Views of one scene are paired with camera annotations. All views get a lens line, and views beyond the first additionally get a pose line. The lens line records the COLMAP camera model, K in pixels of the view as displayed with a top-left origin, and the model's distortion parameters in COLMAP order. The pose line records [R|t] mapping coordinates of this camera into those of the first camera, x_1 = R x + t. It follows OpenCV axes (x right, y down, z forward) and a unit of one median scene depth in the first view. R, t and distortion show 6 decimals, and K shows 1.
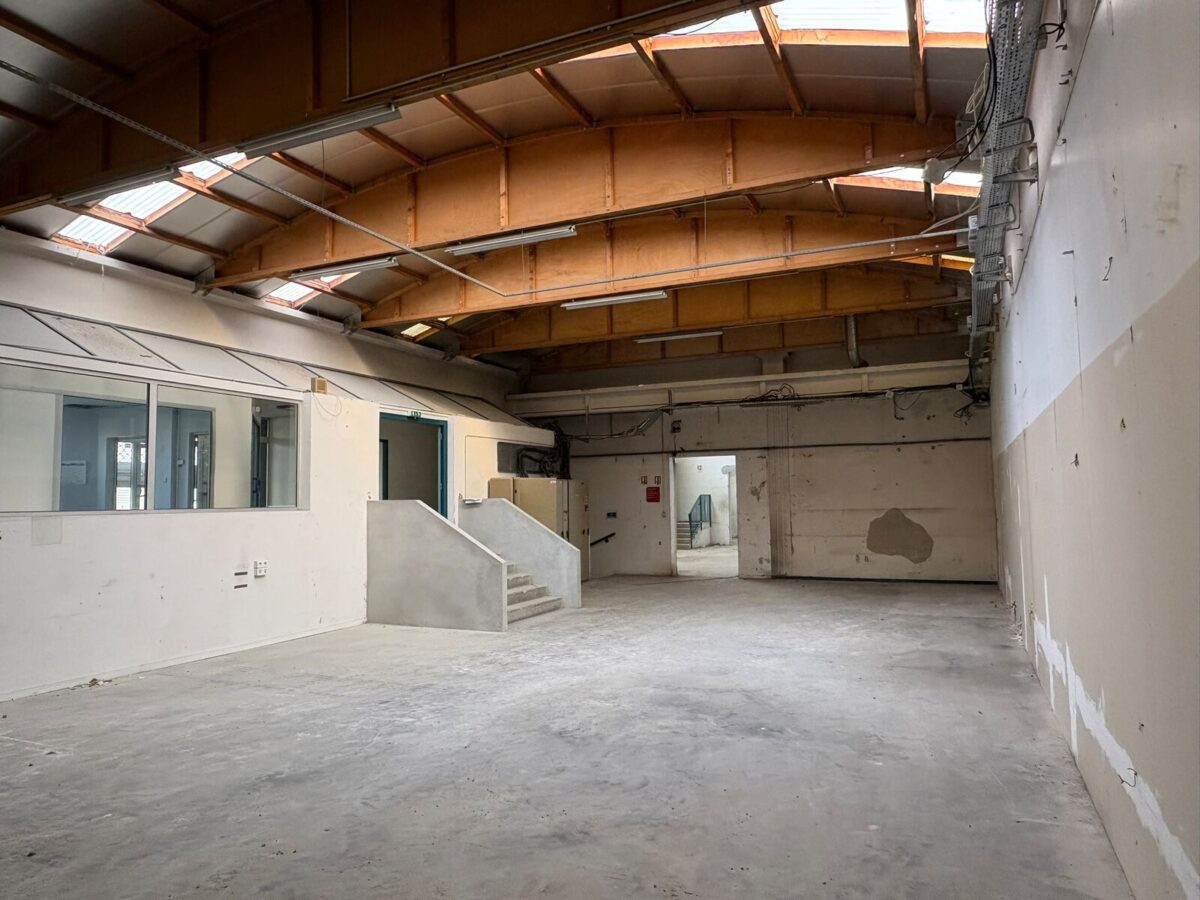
lens RADIAL K [[781.4, 0, 600.0], [0, 781.4, 450.0], [0, 0, 1]] dist [-0.006958, -0.004583]
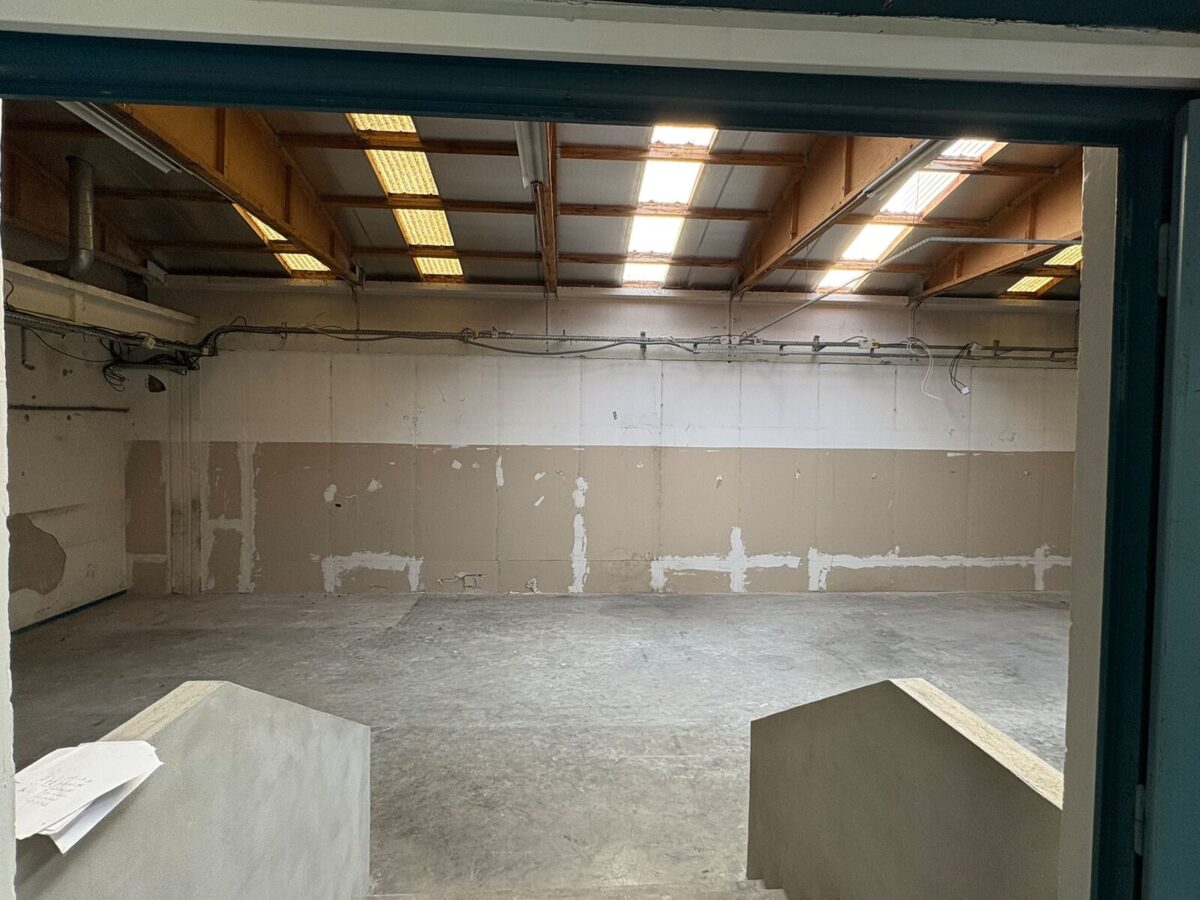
lens RADIAL K [[599.3, 0, 593.7], [0, 599.3, 445.0], [0, 0, 1]] dist [-0.002787, 0.000365]
pose [[-0.469764, -0.014057, 0.882680, -0.619993], [-0.064387, 0.997756, -0.018378, 0.002551], [-0.880441, -0.065467, -0.469615, 2.091837]]
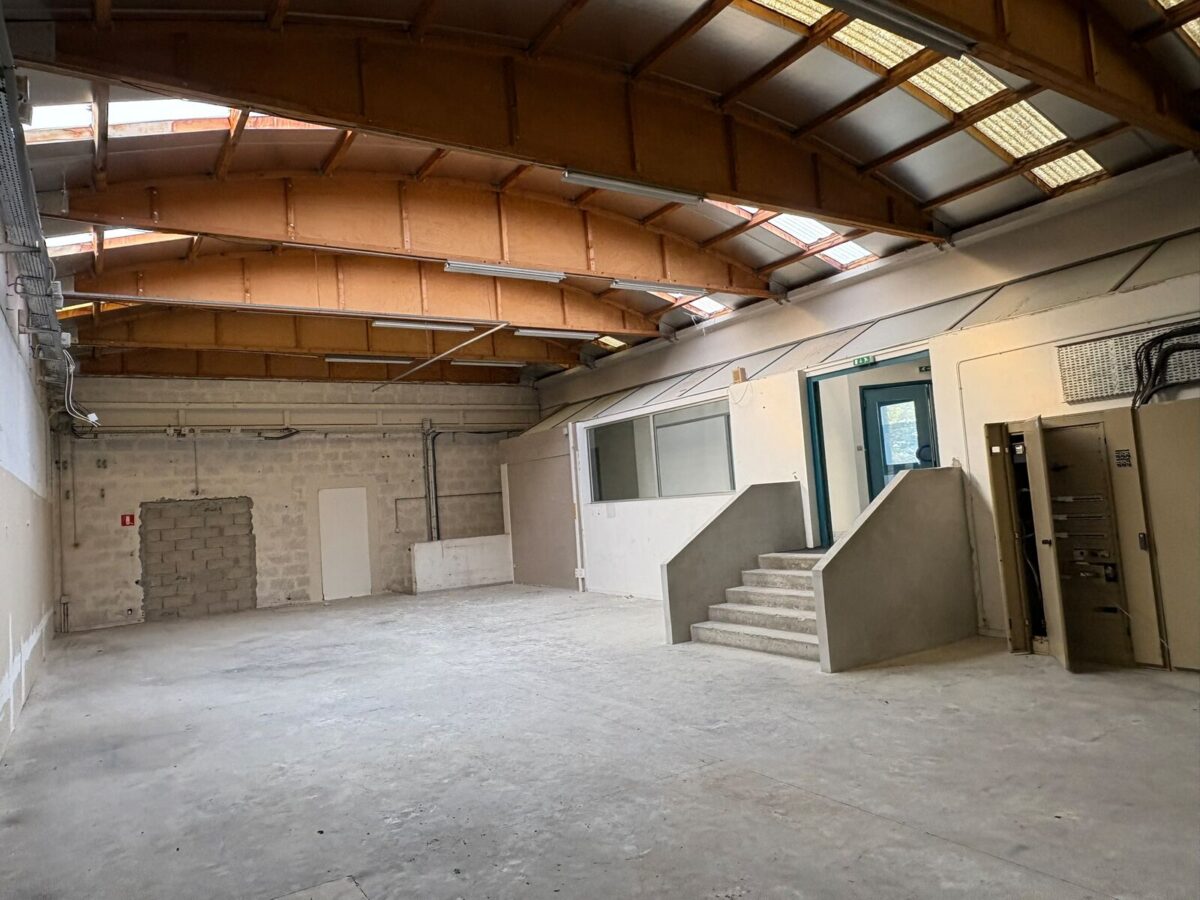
lens RADIAL K [[781.4, 0, 600.0], [0, 781.4, 450.0], [0, 0, 1]] dist [-0.006958, -0.004583]
pose [[-0.539518, -0.000212, -0.841974, 1.075584], [0.134286, 0.987178, -0.086296, 0.141415], [0.831196, -0.159624, -0.532572, 2.376300]]
